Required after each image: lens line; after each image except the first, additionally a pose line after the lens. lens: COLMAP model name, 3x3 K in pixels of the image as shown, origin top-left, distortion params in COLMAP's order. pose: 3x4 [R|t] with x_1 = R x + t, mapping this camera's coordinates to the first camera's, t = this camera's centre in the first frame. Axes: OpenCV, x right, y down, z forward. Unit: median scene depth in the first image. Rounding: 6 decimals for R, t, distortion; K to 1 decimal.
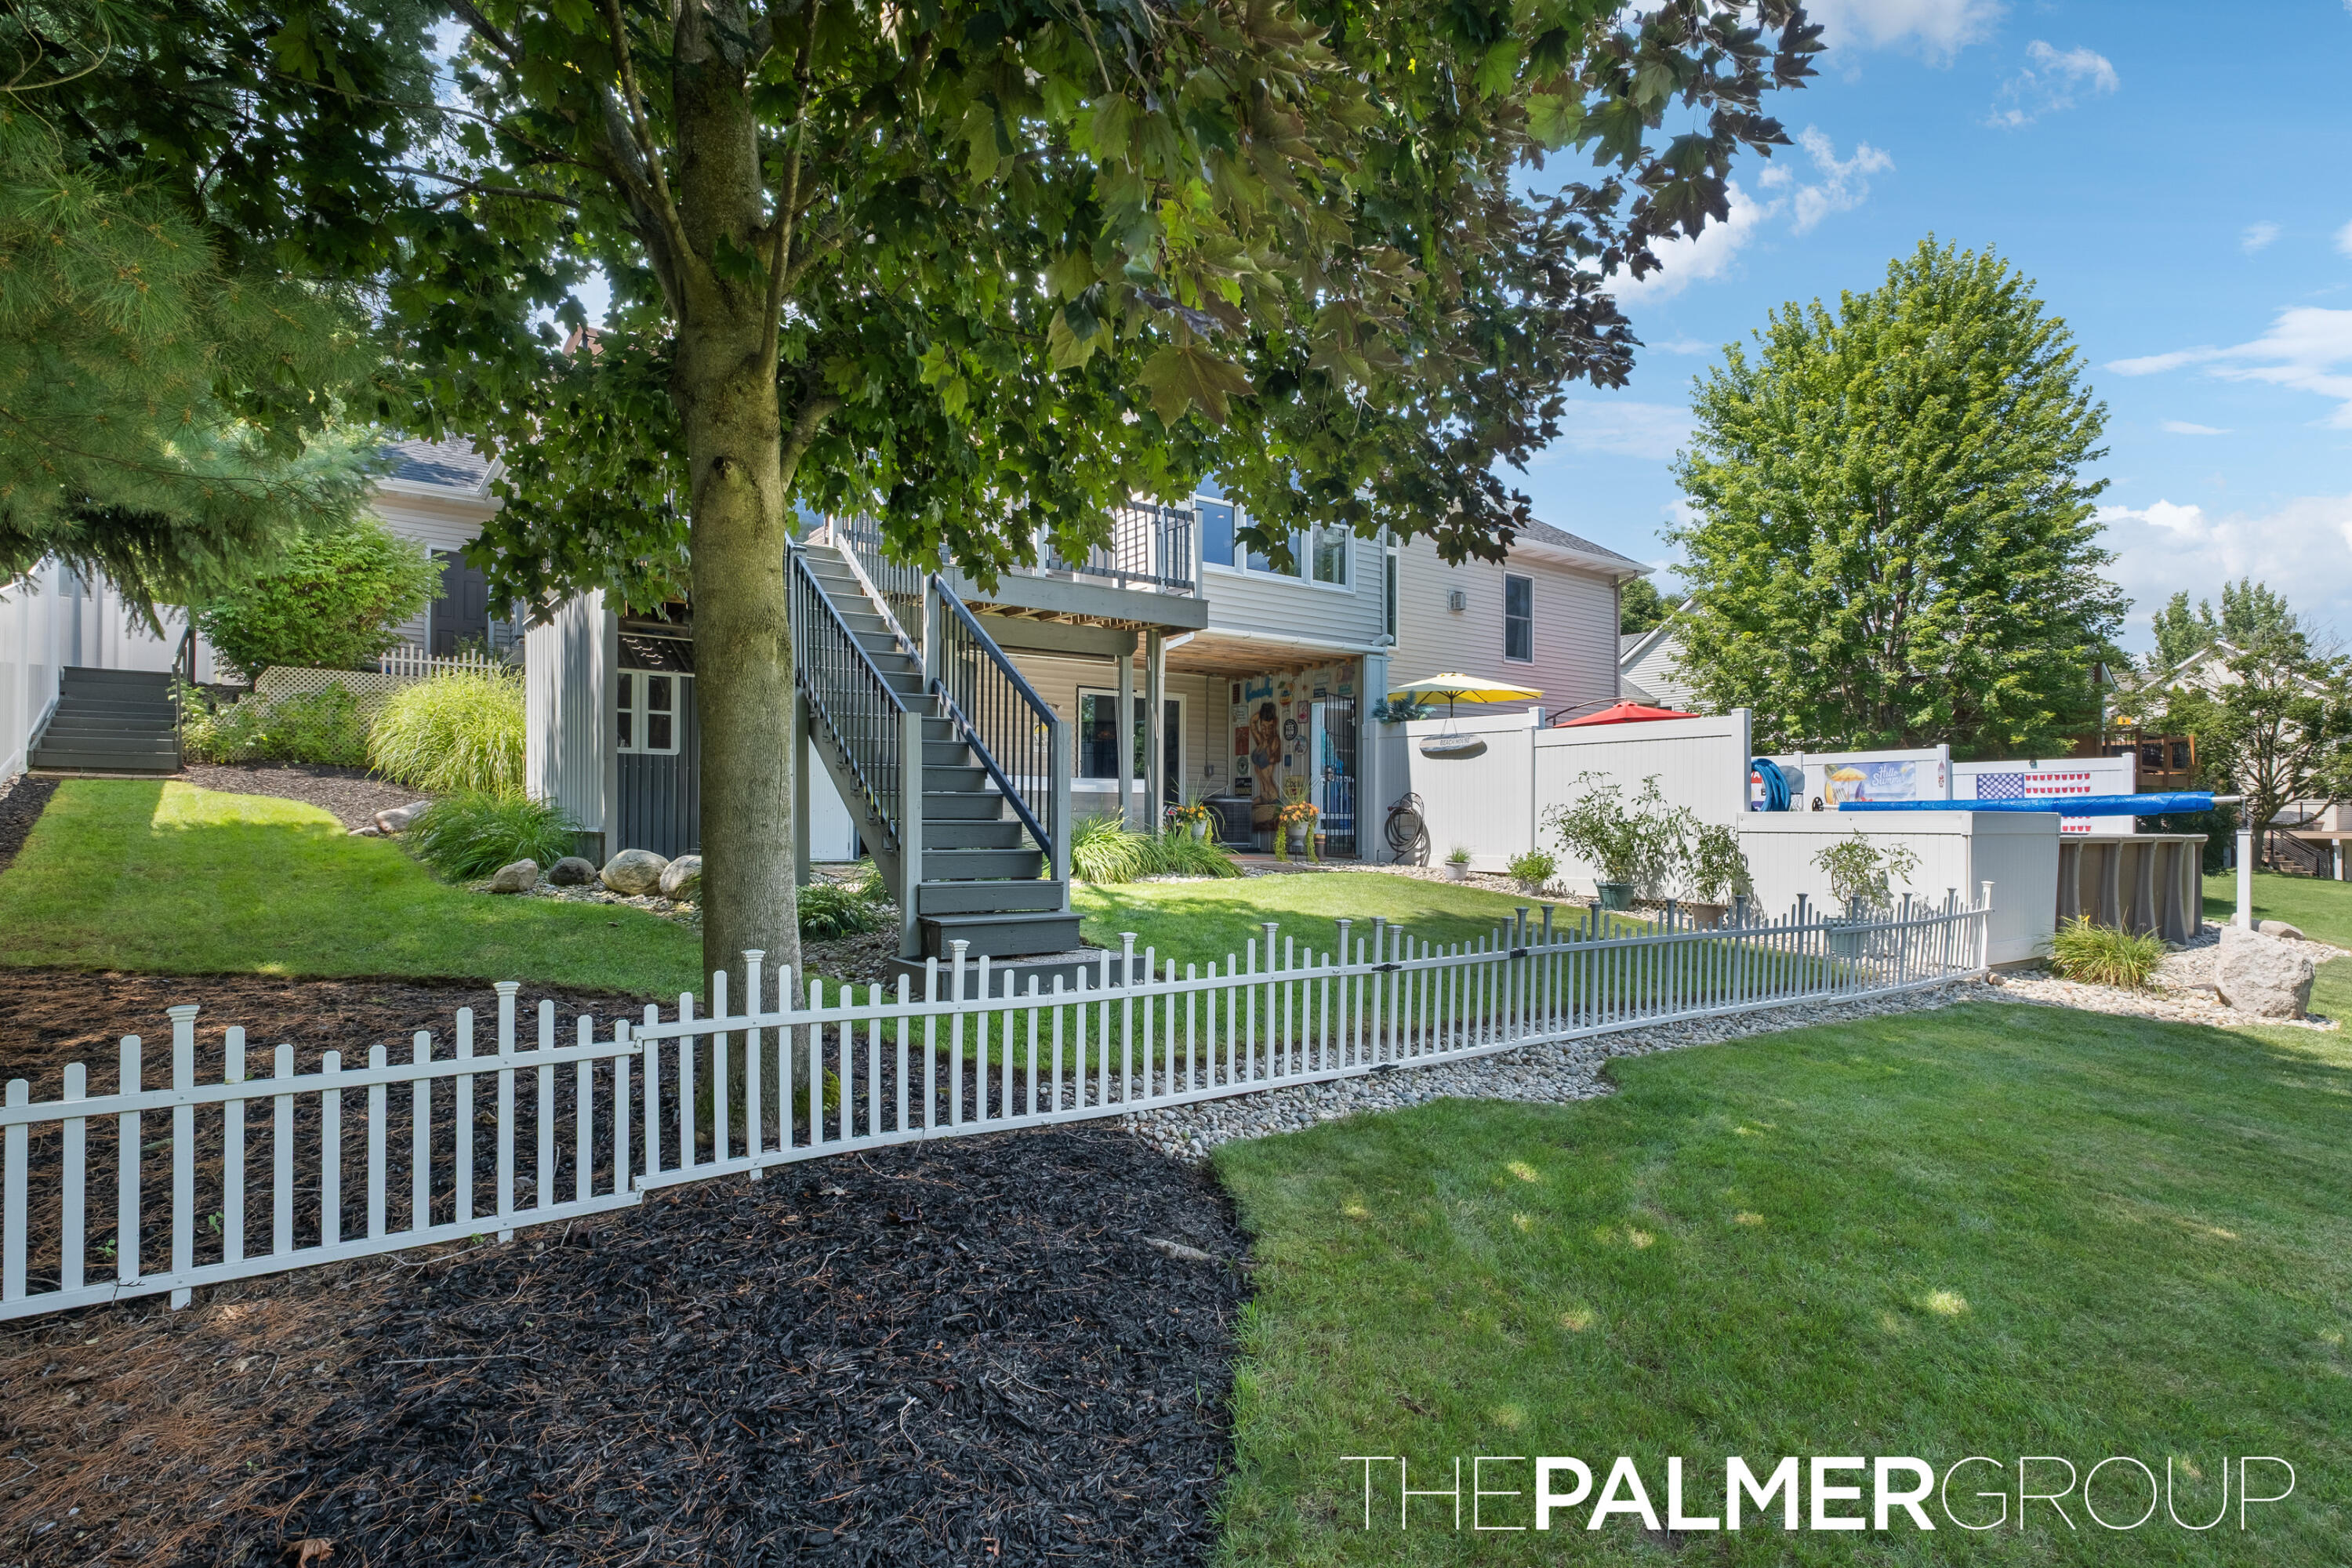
lens RADIAL K [[1115.7, 0, 1180.0], [0, 1115.7, 801.9], [0, 0, 1]] dist [-0.004045, 0.002845]
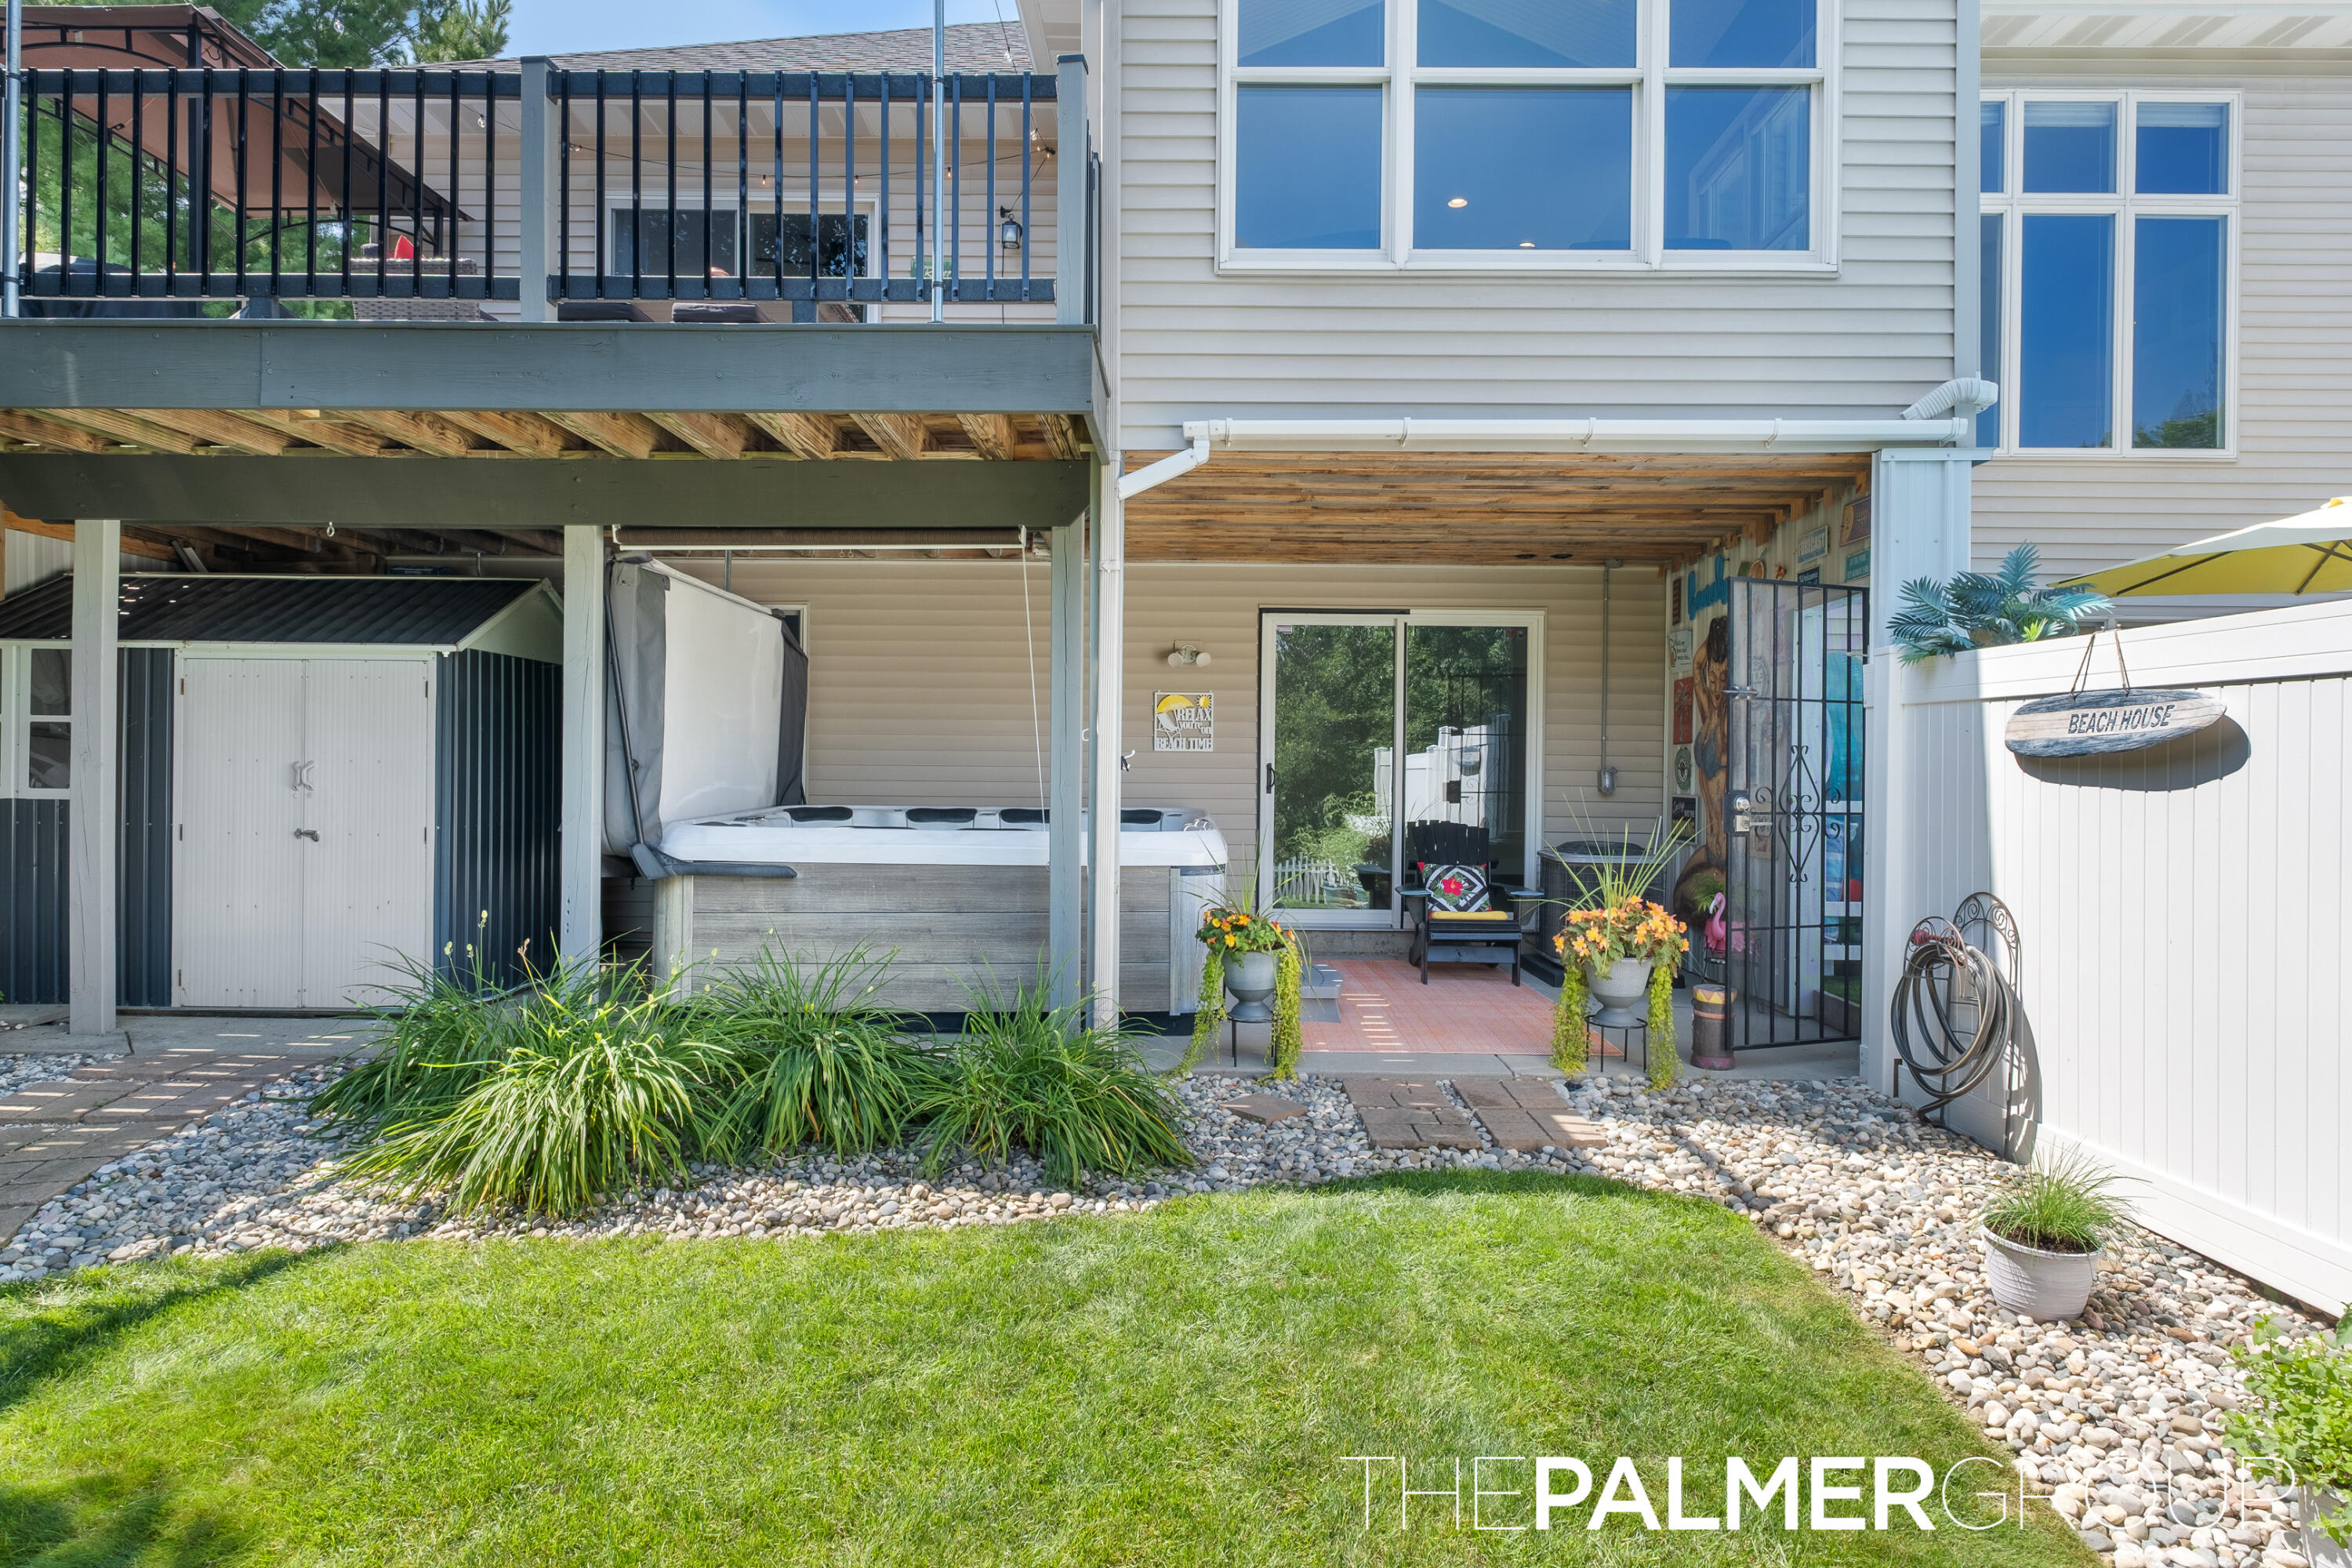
lens RADIAL K [[1299.3, 0, 1175.8], [0, 1299.3, 781.5], [0, 0, 1]] dist [-0.001490, -0.000246]
pose [[0.816781, 0.002427, -0.576942, 0.230568], [0.003340, 0.999955, 0.008935, -0.041114], [0.576937, -0.009225, 0.816736, 0.600768]]
